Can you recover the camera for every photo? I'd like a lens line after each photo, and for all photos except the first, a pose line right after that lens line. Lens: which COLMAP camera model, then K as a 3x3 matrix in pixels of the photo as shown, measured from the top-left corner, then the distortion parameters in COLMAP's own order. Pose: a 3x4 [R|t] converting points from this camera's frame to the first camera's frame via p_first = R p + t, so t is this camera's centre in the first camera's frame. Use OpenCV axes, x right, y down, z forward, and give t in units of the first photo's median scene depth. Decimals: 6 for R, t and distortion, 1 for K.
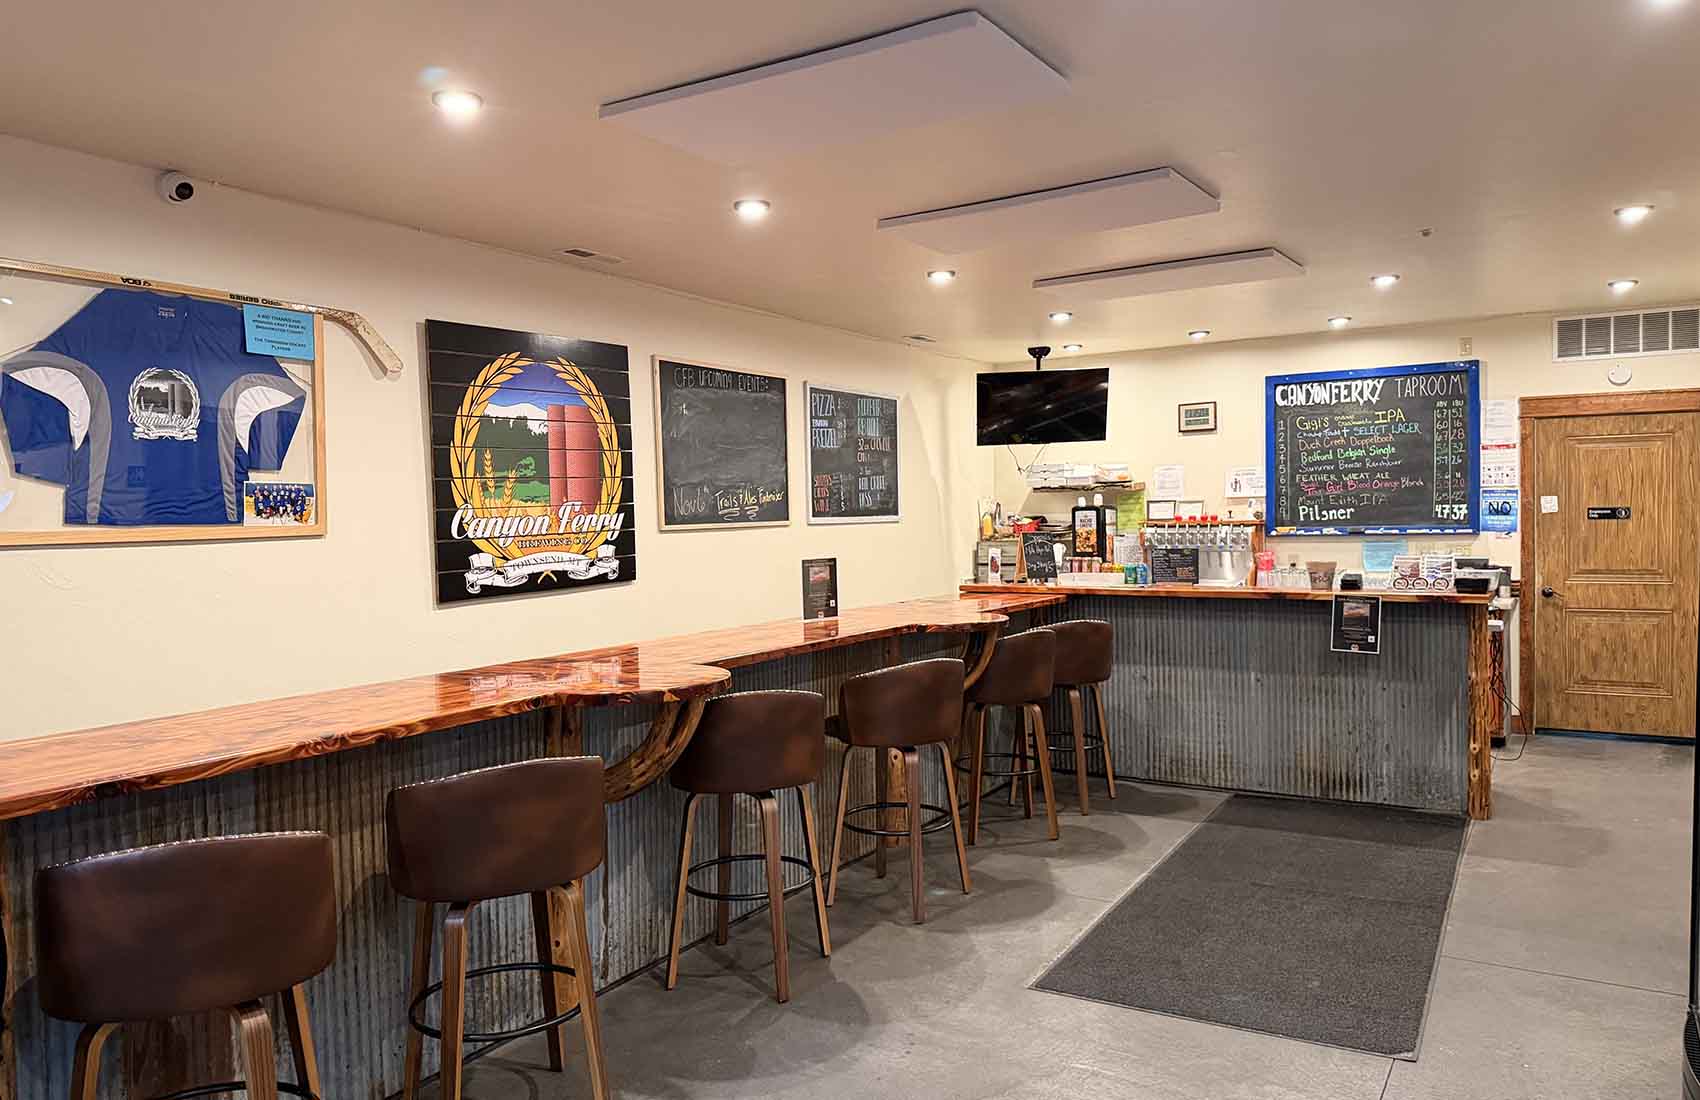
lens RADIAL K [[1201.2, 0, 777.4], [0, 1201.2, 554.7], [0, 0, 1]] dist [-0.004564, -0.009032]
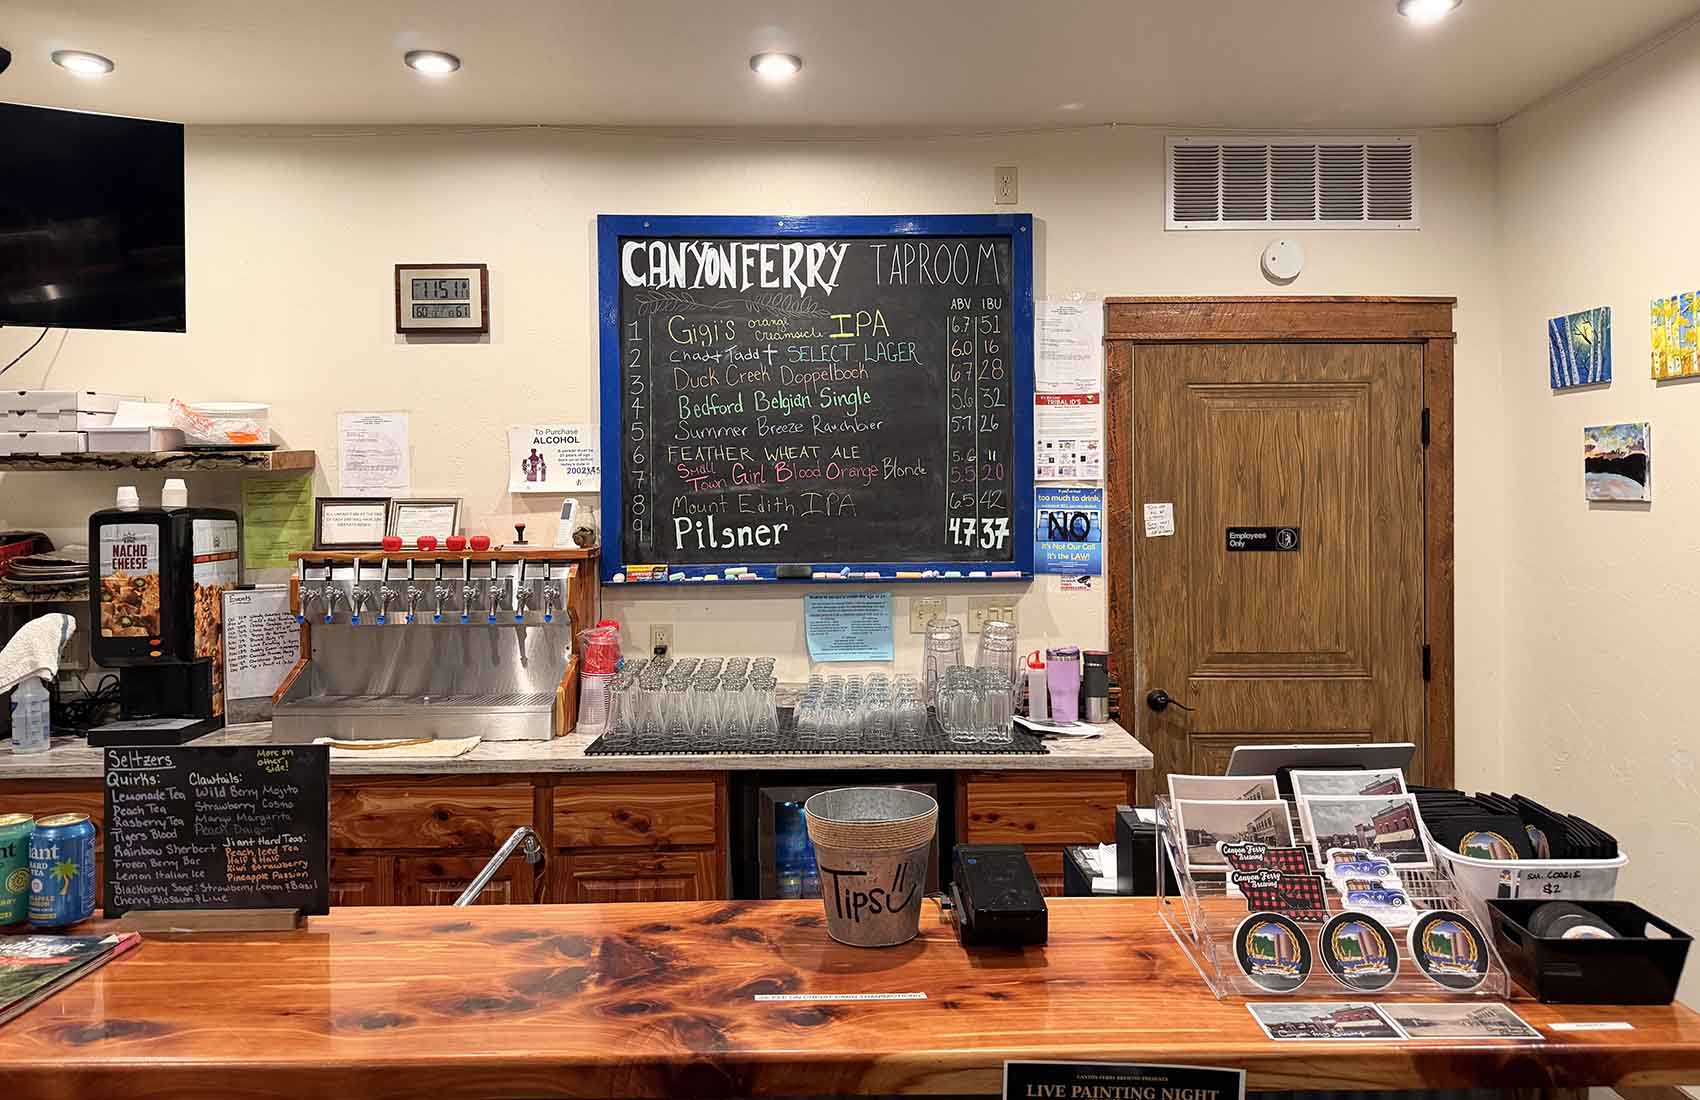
lens RADIAL K [[1182.9, 0, 889.6], [0, 1182.9, 508.1], [0, 0, 1]] dist [0.094656, -0.205438]
pose [[0.799371, 0.012208, 0.600713, 0.257660], [0.009572, 0.999408, -0.033048, -0.030989], [-0.600761, 0.032168, 0.798781, 0.658891]]
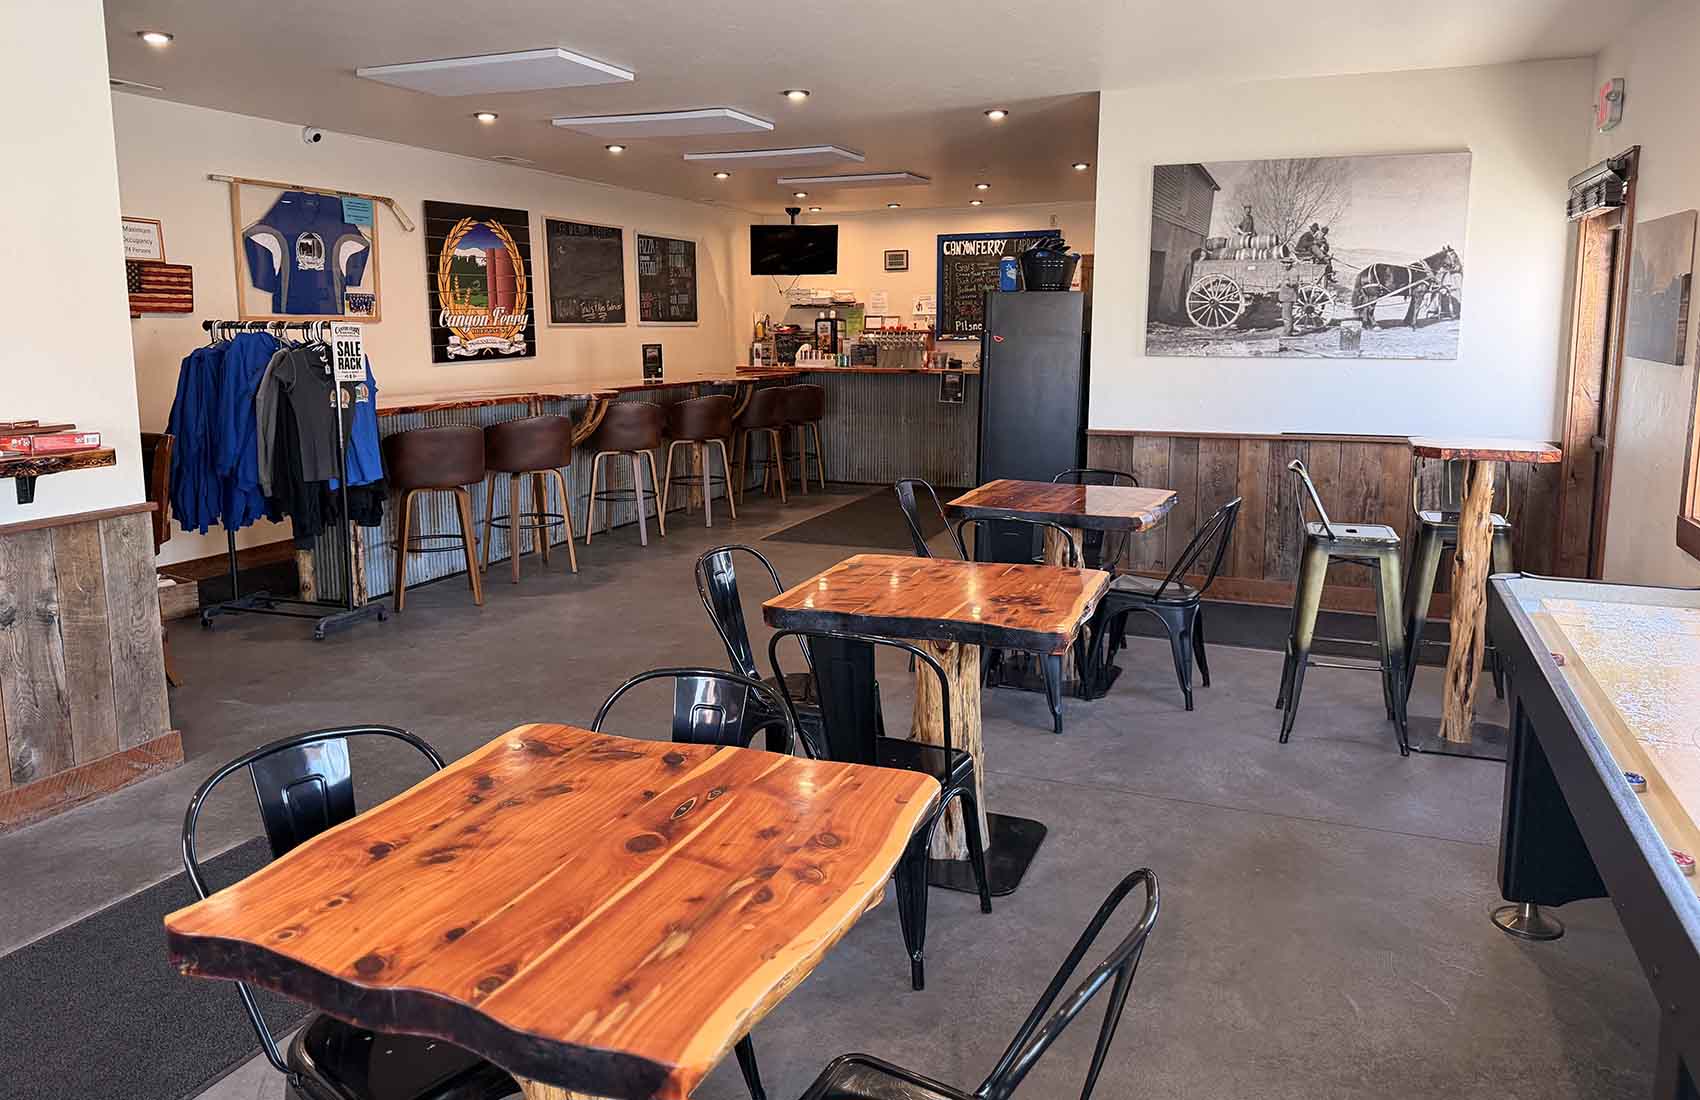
lens RADIAL K [[1182.9, 0, 889.6], [0, 1182.9, 508.1], [0, 0, 1]] dist [0.094656, -0.205438]
pose [[0.967079, -0.019028, 0.253766, -0.050912], [-0.011178, 0.993062, 0.117062, 0.023532], [-0.254232, -0.116044, 0.960156, -0.540024]]
